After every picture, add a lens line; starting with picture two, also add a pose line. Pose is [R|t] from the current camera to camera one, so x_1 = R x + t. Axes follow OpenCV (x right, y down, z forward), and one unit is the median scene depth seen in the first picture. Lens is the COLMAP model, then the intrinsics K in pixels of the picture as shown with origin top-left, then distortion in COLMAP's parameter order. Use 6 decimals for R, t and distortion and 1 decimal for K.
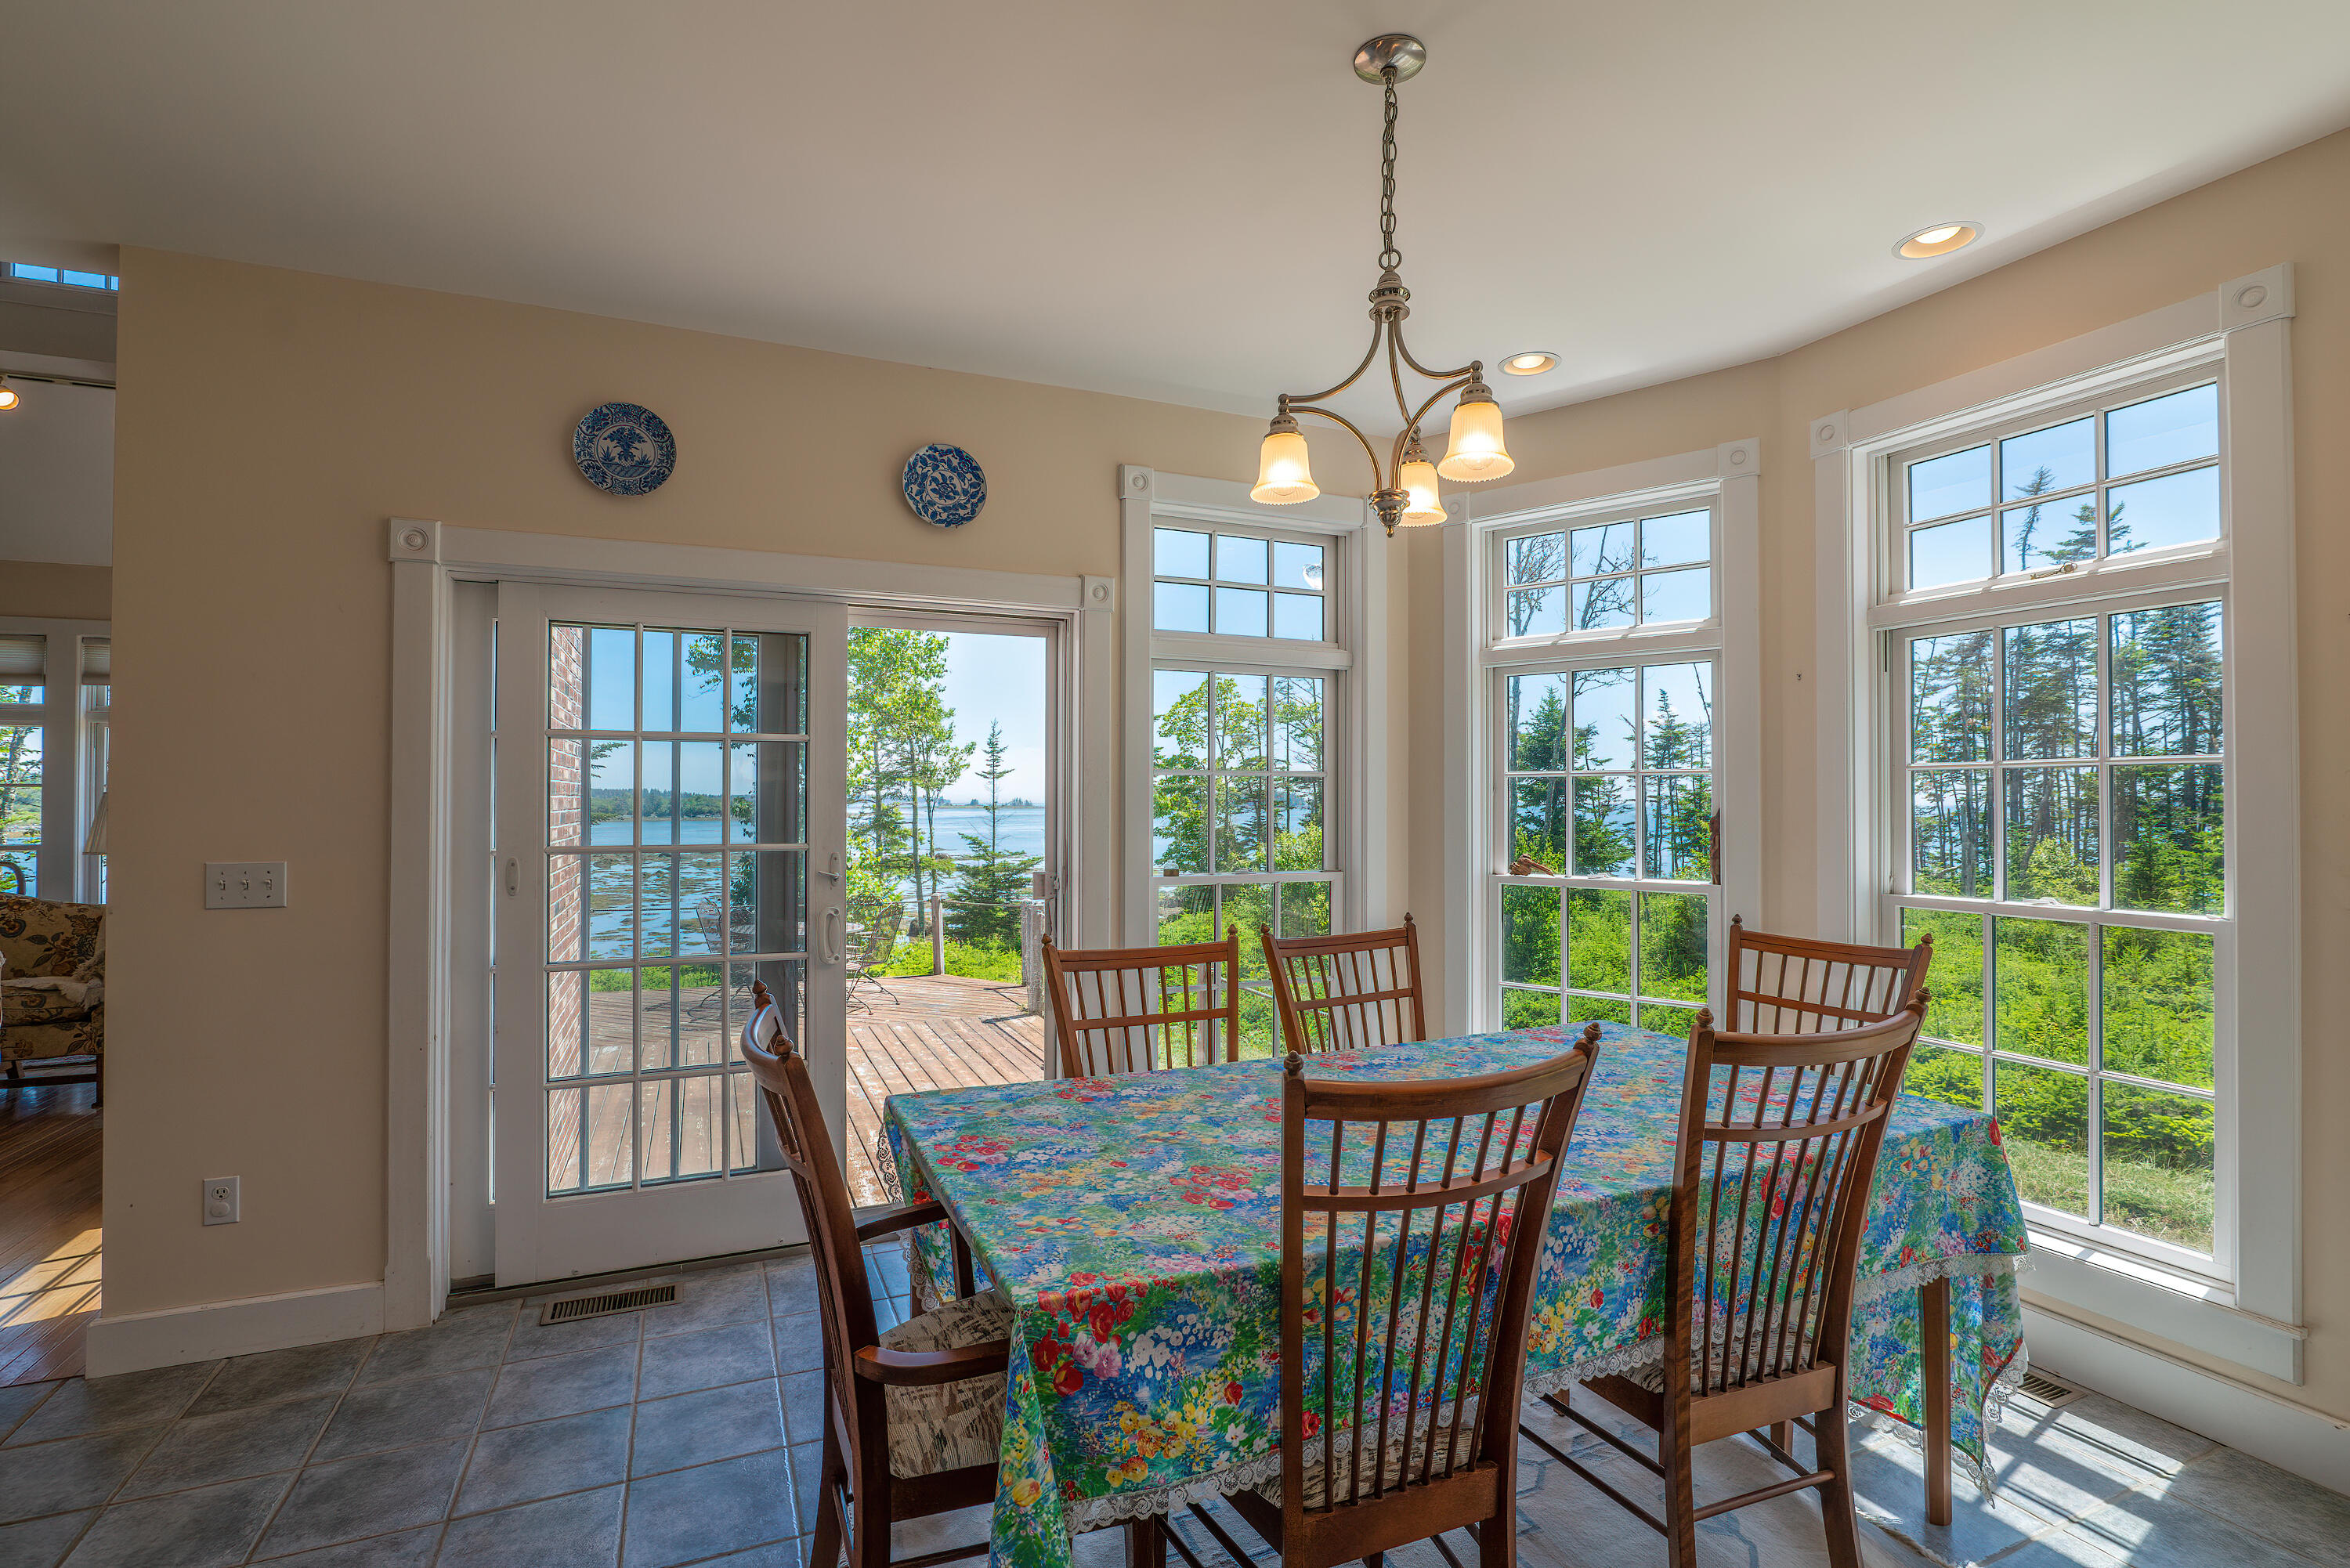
lens RADIAL K [[1079.5, 0, 1173.8], [0, 1079.5, 792.2], [0, 0, 1]] dist [-0.016358, -0.000378]
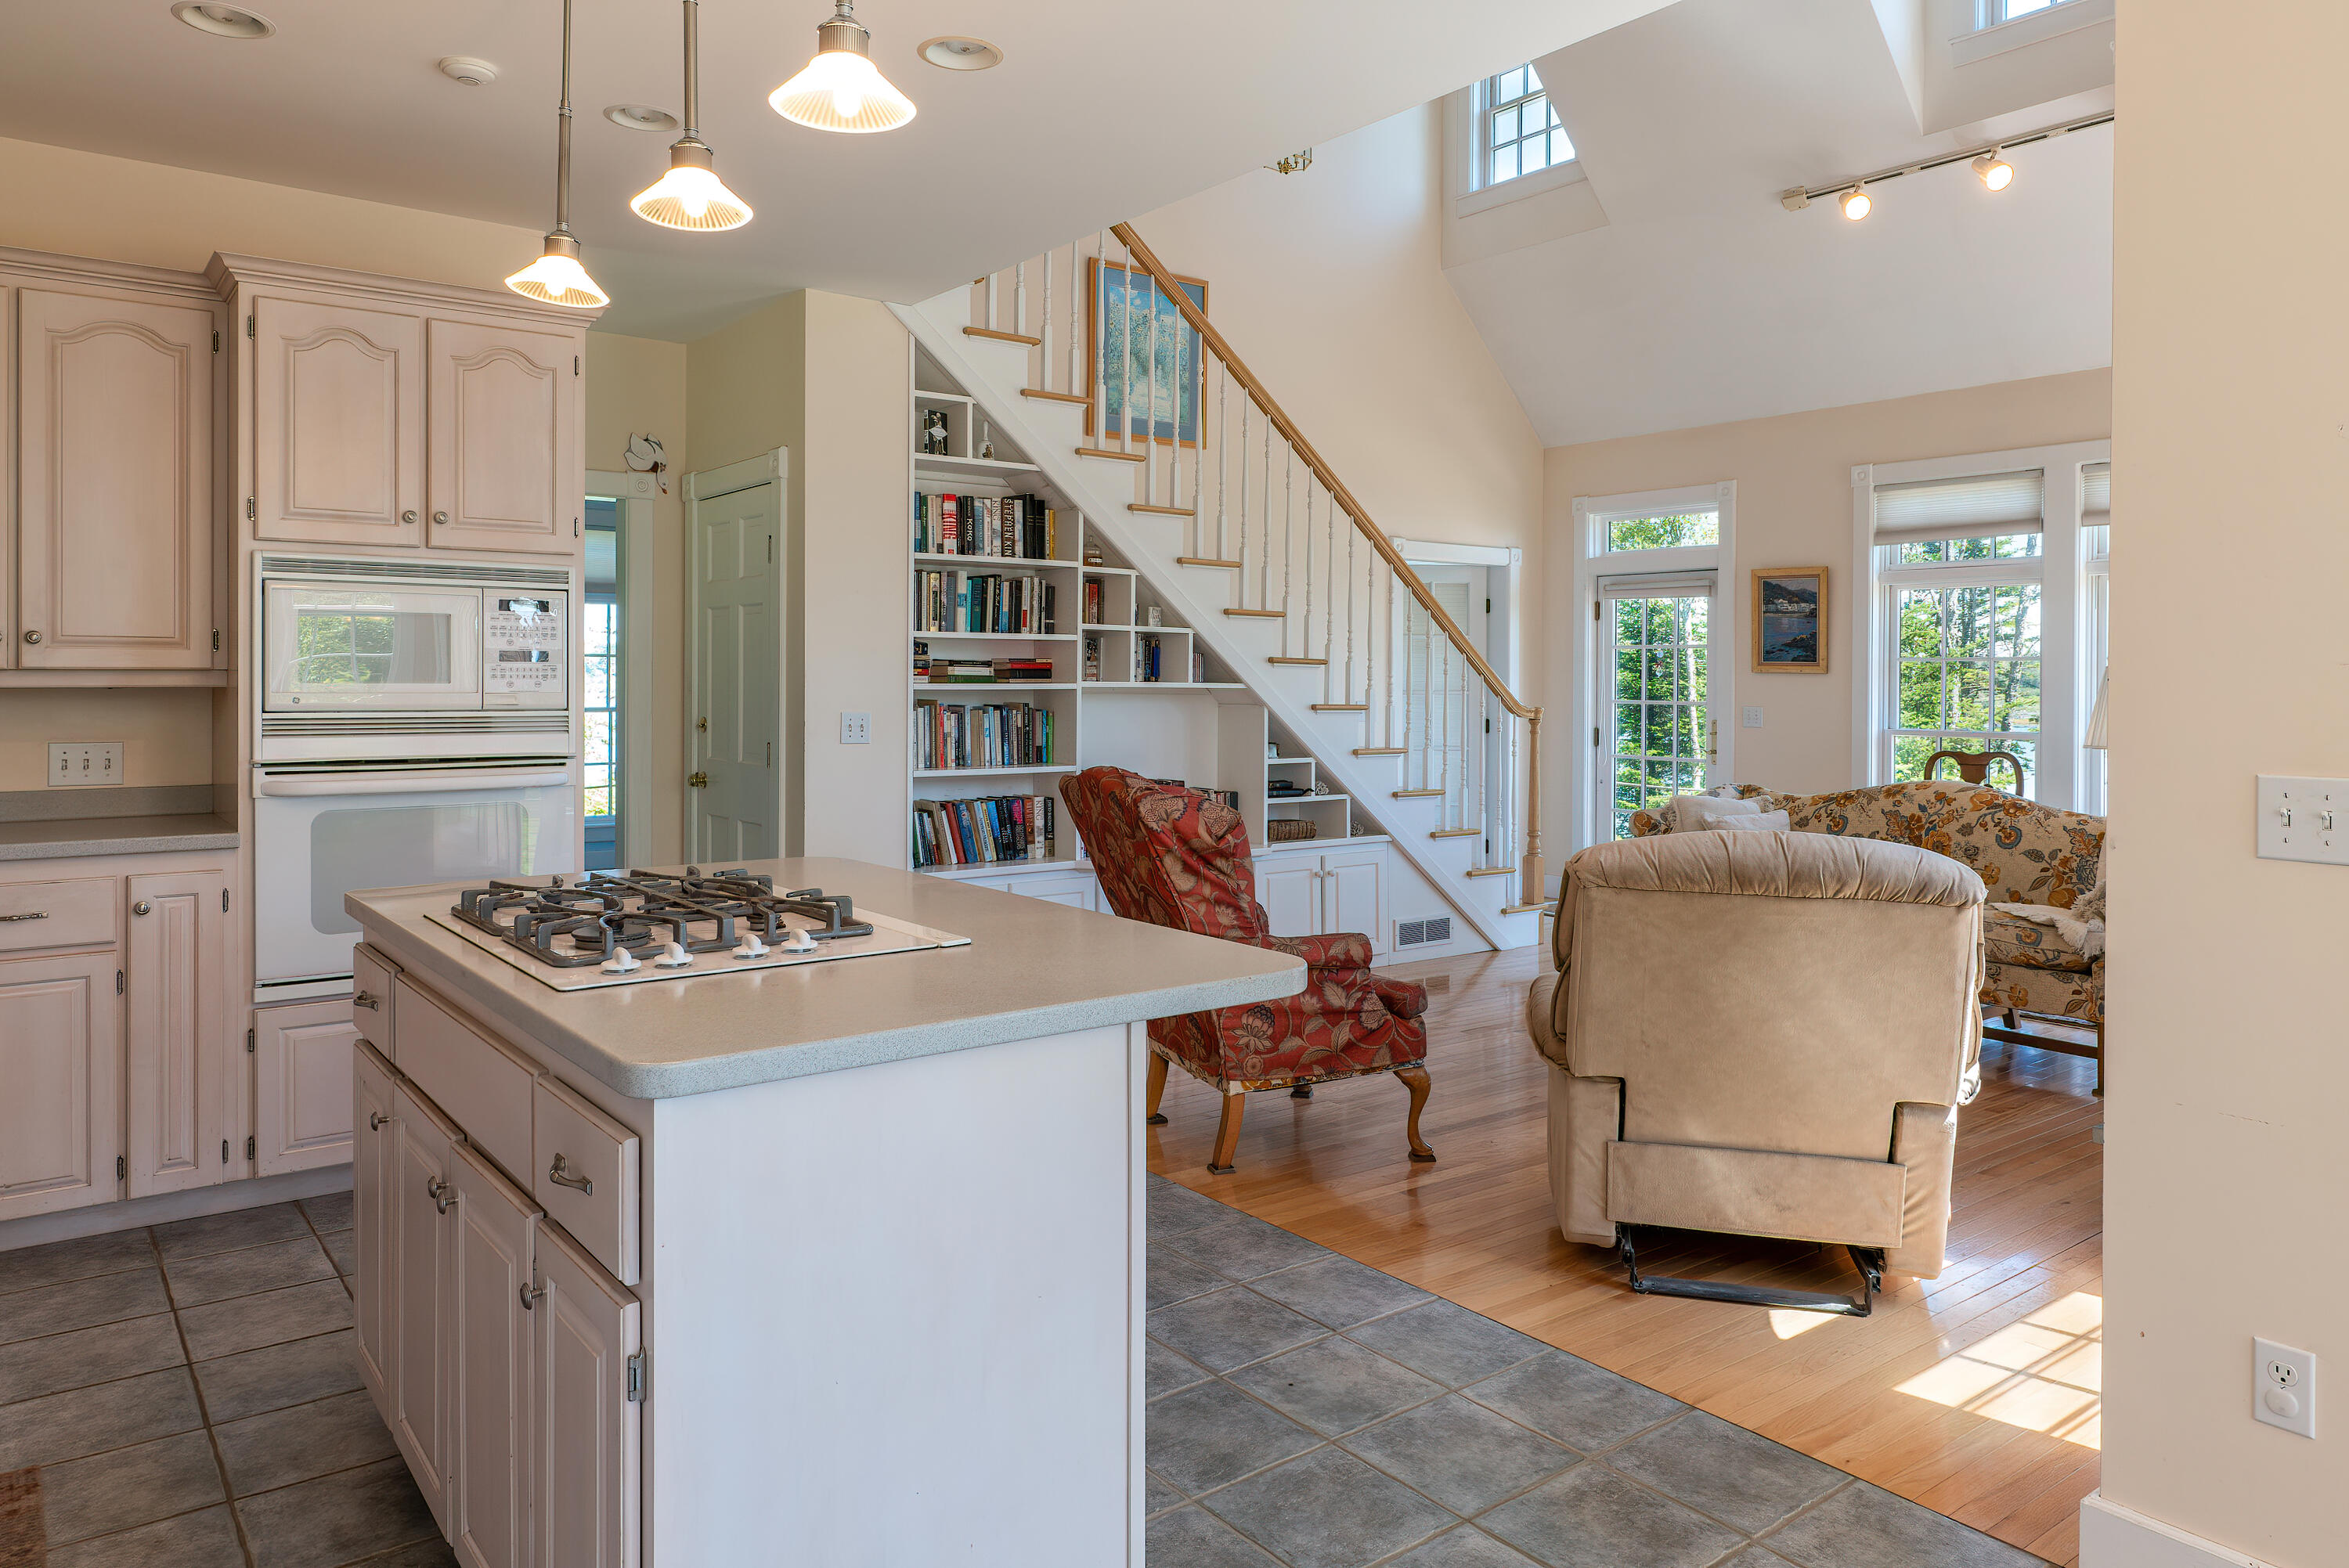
lens RADIAL K [[1553.7, 0, 1182.8], [0, 1553.7, 697.5], [0, 0, 1]] dist [-0.007426, 0.002665]
pose [[0.242186, 0.008008, -0.970197, -0.127766], [0.008942, 0.999905, 0.010485, 0.005390], [0.970189, -0.011214, 0.242092, 0.125956]]
